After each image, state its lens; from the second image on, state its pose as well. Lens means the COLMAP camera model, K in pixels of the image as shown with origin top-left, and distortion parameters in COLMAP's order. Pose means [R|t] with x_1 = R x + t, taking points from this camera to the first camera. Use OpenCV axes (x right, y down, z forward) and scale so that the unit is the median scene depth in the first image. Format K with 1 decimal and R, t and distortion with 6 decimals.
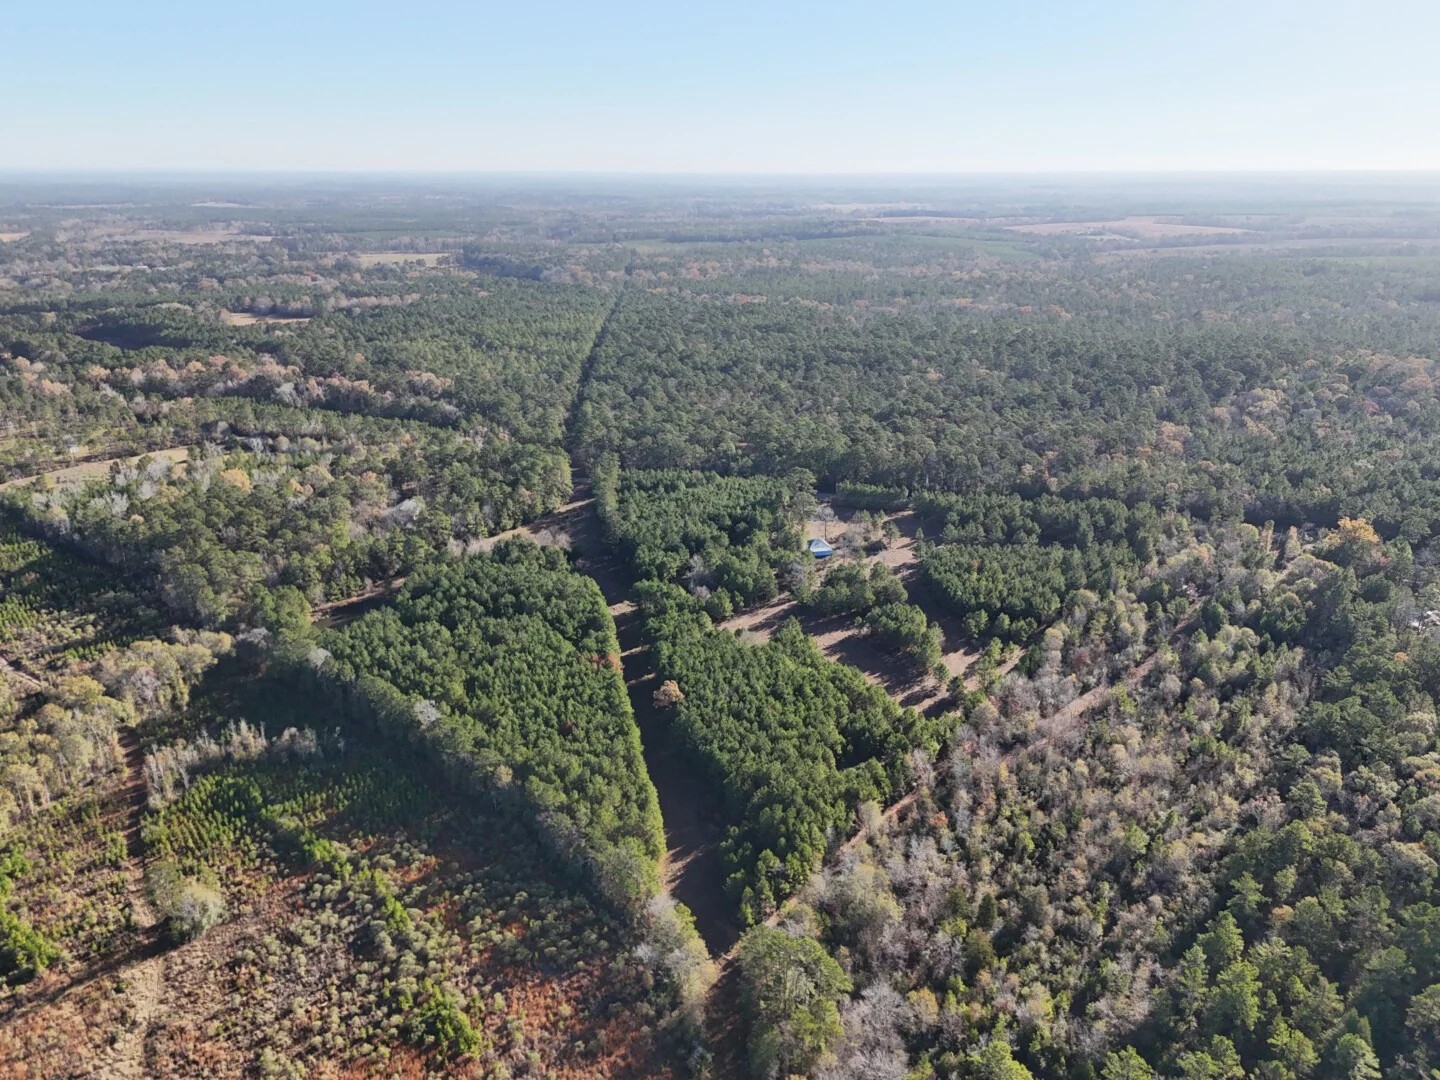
lens RADIAL K [[1049.6, 0, 720.0], [0, 1049.6, 540.0], [0, 0, 1]] dist [0.073294, -0.061103]
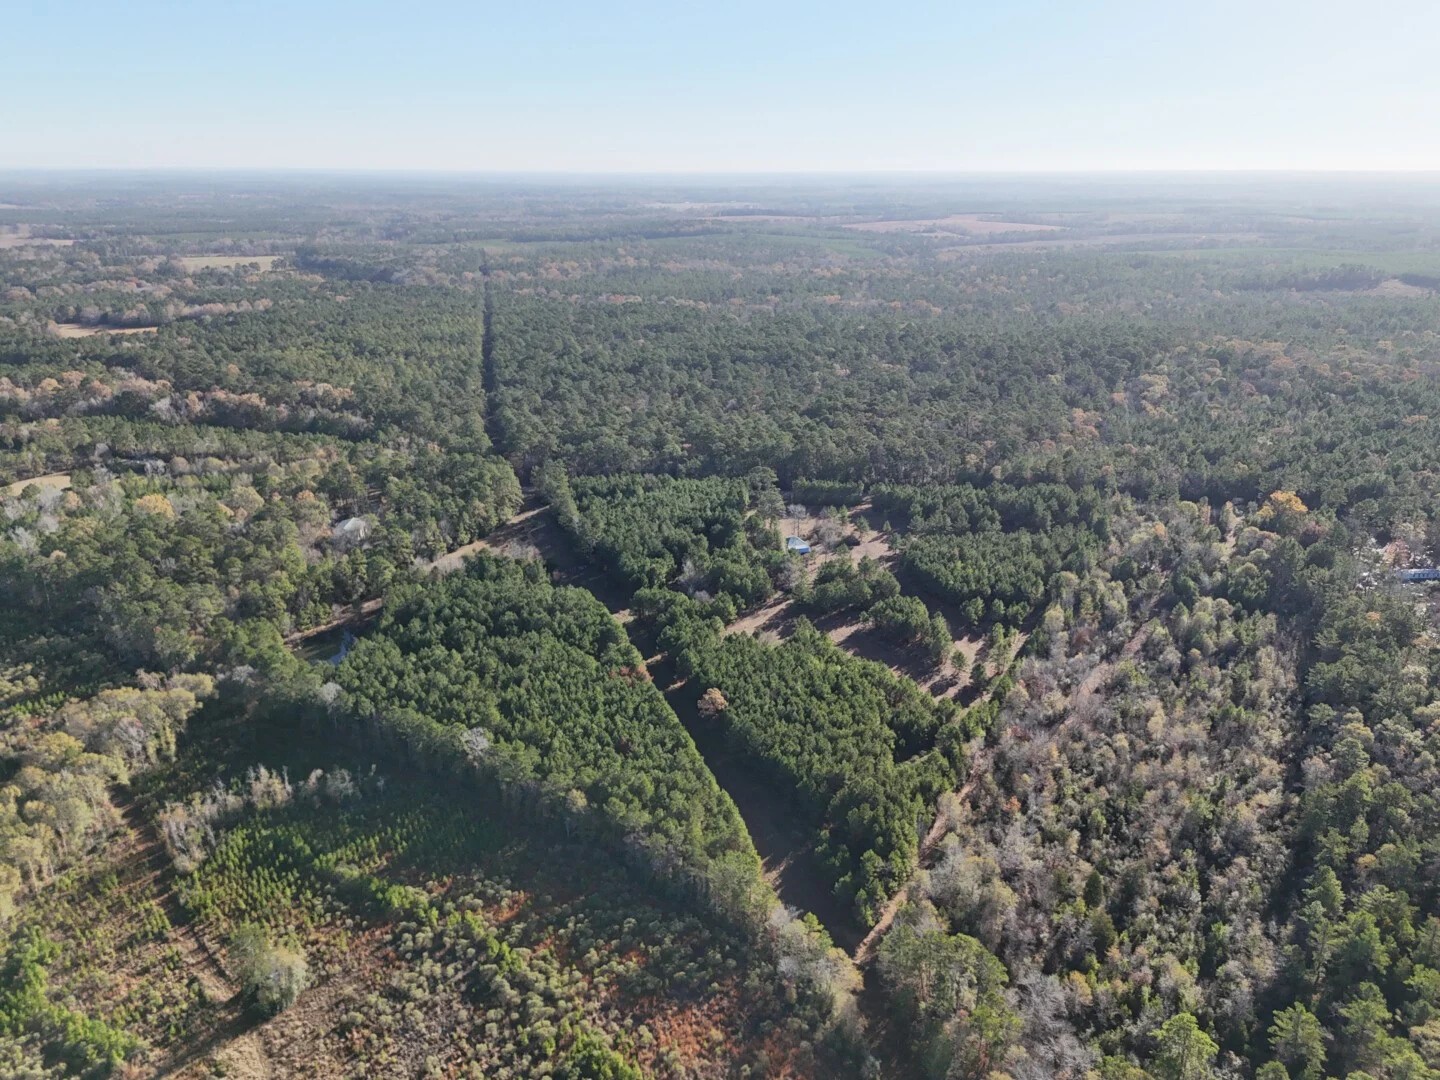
lens RADIAL K [[1049.6, 0, 720.0], [0, 1049.6, 540.0], [0, 0, 1]] dist [0.073294, -0.061103]
pose [[0.986693, -0.054043, 0.153348, -0.155746], [0.053903, 0.998533, 0.005071, -0.008045], [-0.153397, 0.003263, 0.988159, 0.022409]]
